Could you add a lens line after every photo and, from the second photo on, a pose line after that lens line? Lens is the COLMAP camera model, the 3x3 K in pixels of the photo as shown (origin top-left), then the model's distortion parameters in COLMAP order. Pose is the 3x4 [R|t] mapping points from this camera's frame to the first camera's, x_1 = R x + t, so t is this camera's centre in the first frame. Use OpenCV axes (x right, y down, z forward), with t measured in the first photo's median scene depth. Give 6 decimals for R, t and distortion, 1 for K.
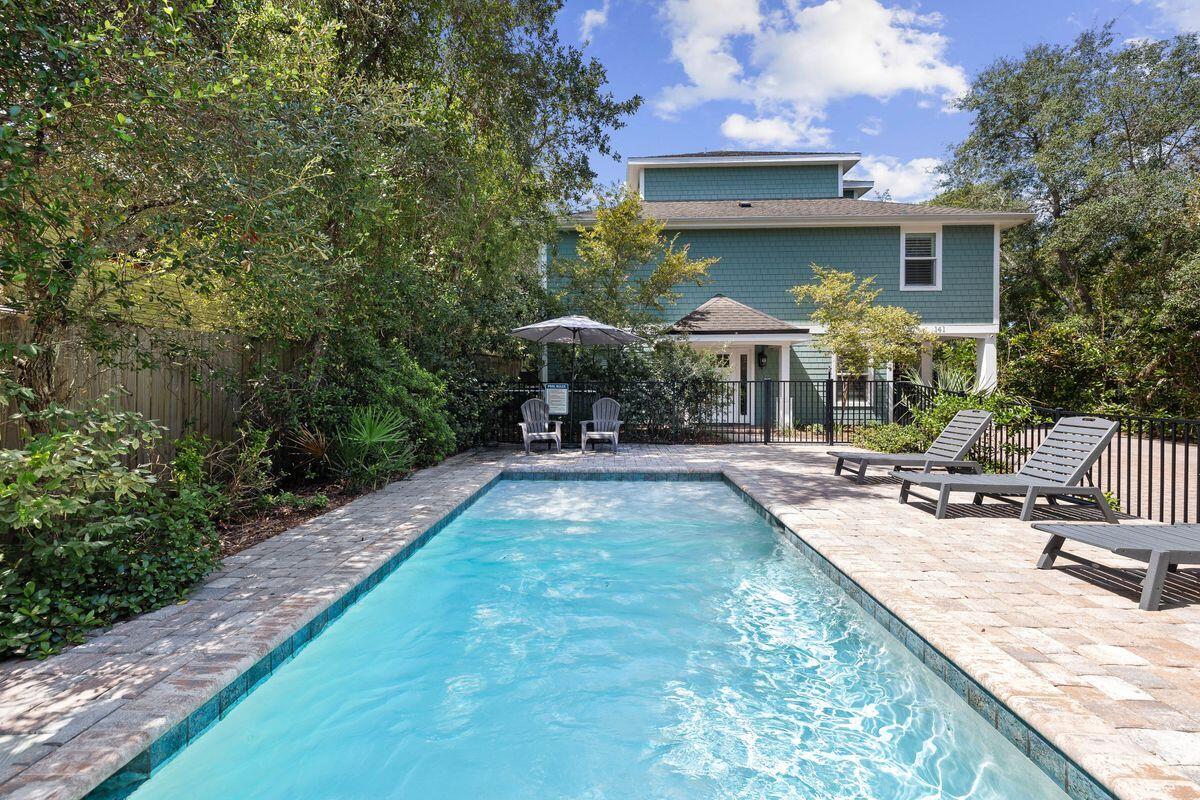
lens RADIAL K [[508.1, 0, 592.2], [0, 508.1, 385.0], [0, 0, 1]] dist [0.002695, 0.000216]
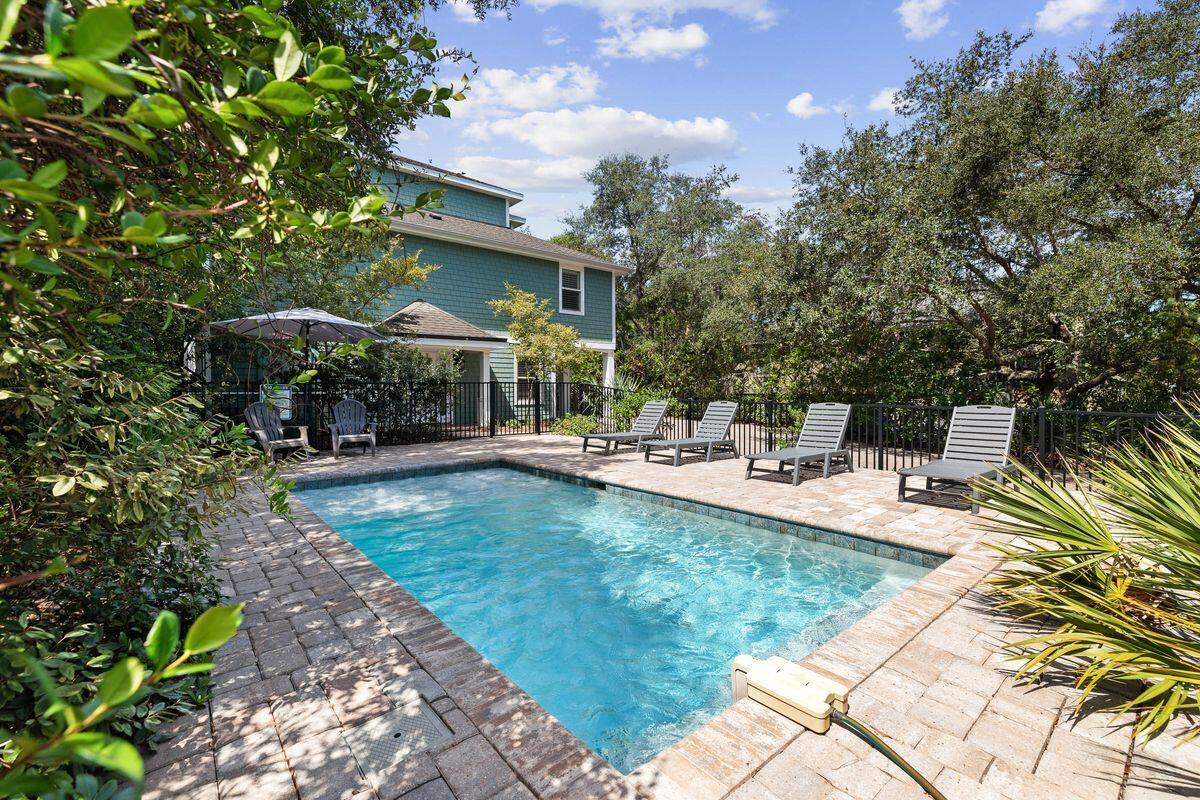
lens RADIAL K [[508.1, 0, 592.2], [0, 508.1, 385.0], [0, 0, 1]] dist [0.002695, 0.000216]
pose [[0.744956, 0.000687, 0.667113, -0.198829], [0.005488, 0.999959, -0.007159, 0.006361], [-0.667091, 0.008994, 0.744922, -0.003304]]
